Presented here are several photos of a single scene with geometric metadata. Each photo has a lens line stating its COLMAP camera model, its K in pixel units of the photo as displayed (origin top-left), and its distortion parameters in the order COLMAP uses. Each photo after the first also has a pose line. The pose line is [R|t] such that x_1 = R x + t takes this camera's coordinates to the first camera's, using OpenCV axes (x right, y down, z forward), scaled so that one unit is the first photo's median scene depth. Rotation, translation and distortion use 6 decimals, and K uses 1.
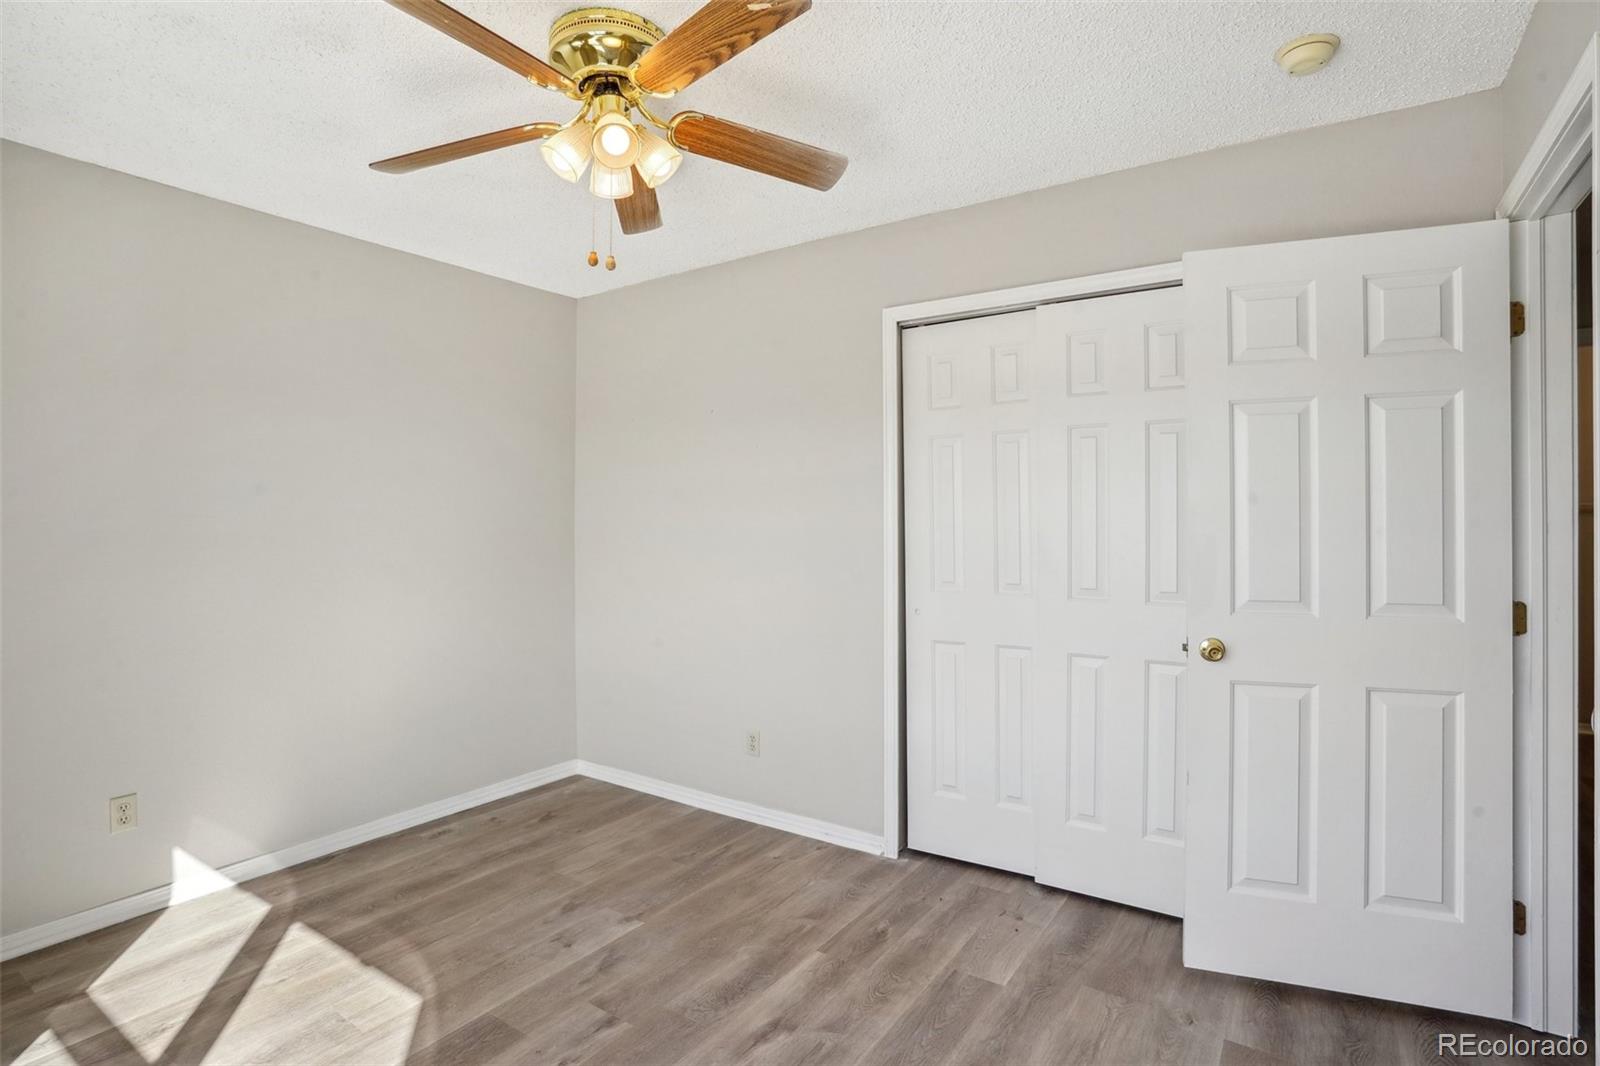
lens RADIAL K [[789.5, 0, 793.4], [0, 789.5, 526.0], [0, 0, 1]] dist [-0.000068, 0.001599]
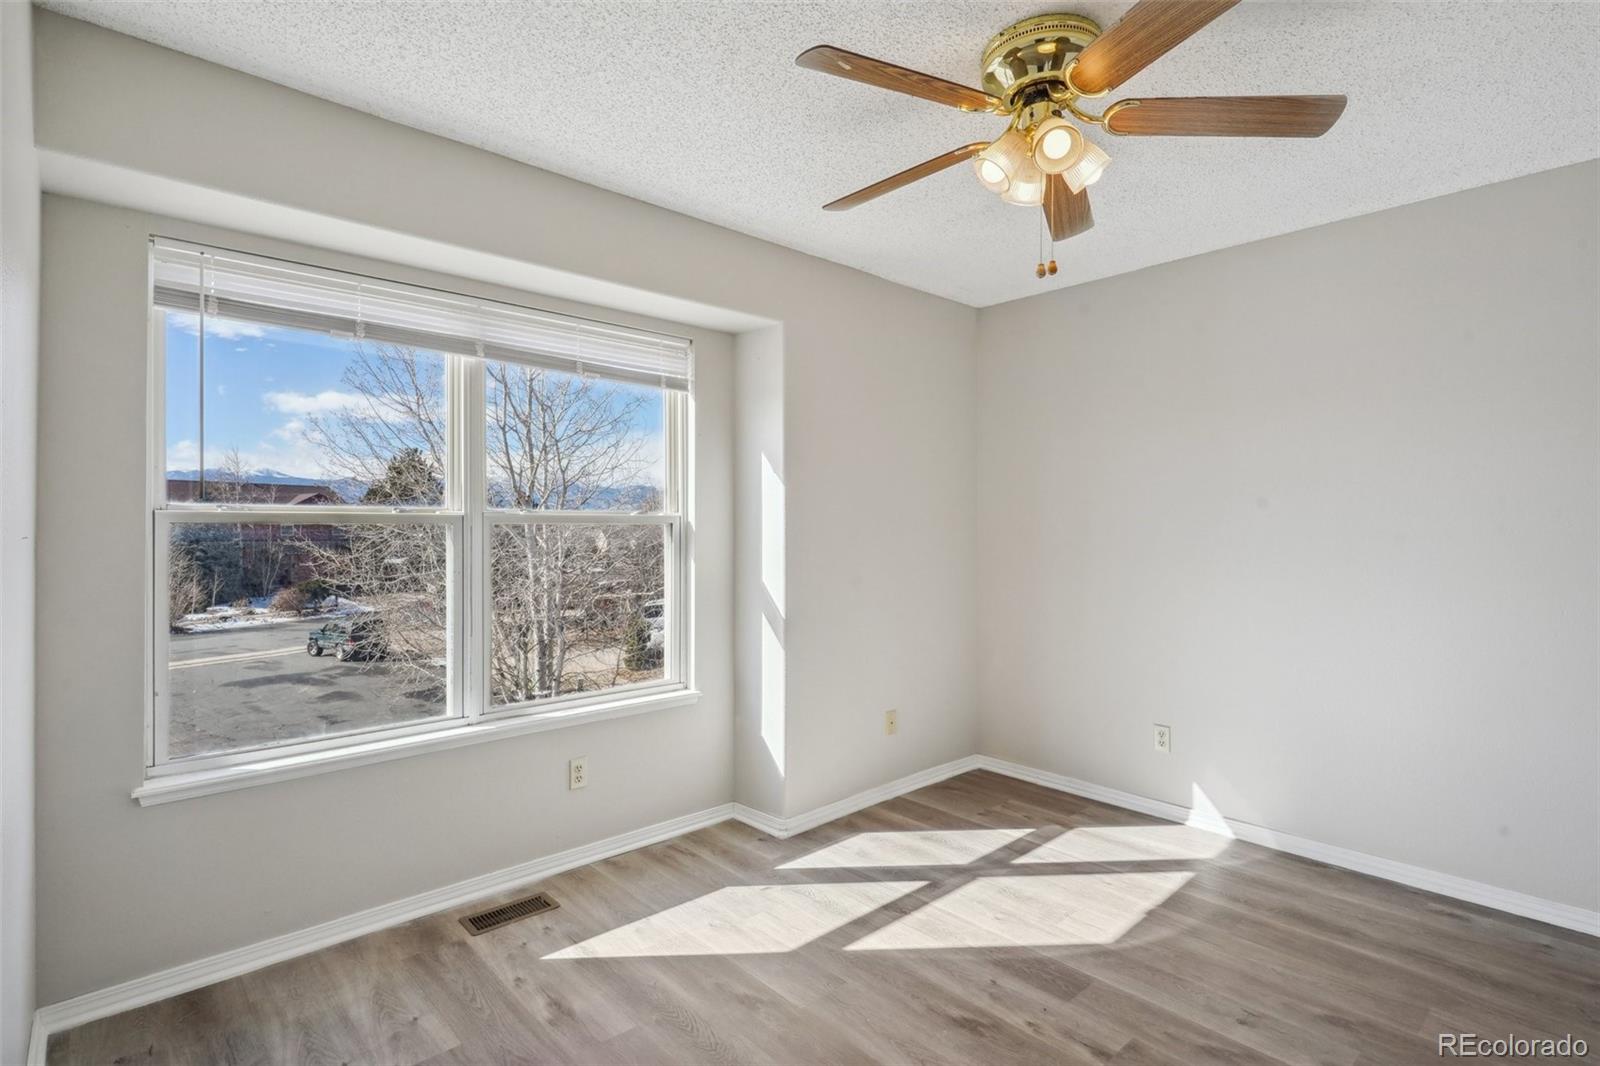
lens RADIAL K [[789.5, 0, 797.6], [0, 789.5, 518.2], [0, 0, 1]] dist [-0.000068, 0.001599]
pose [[-0.207041, -0.006792, -0.978309, 0.668283], [-0.010024, 0.999938, -0.004821, -0.002797], [0.978281, 0.008808, -0.207096, 0.723584]]
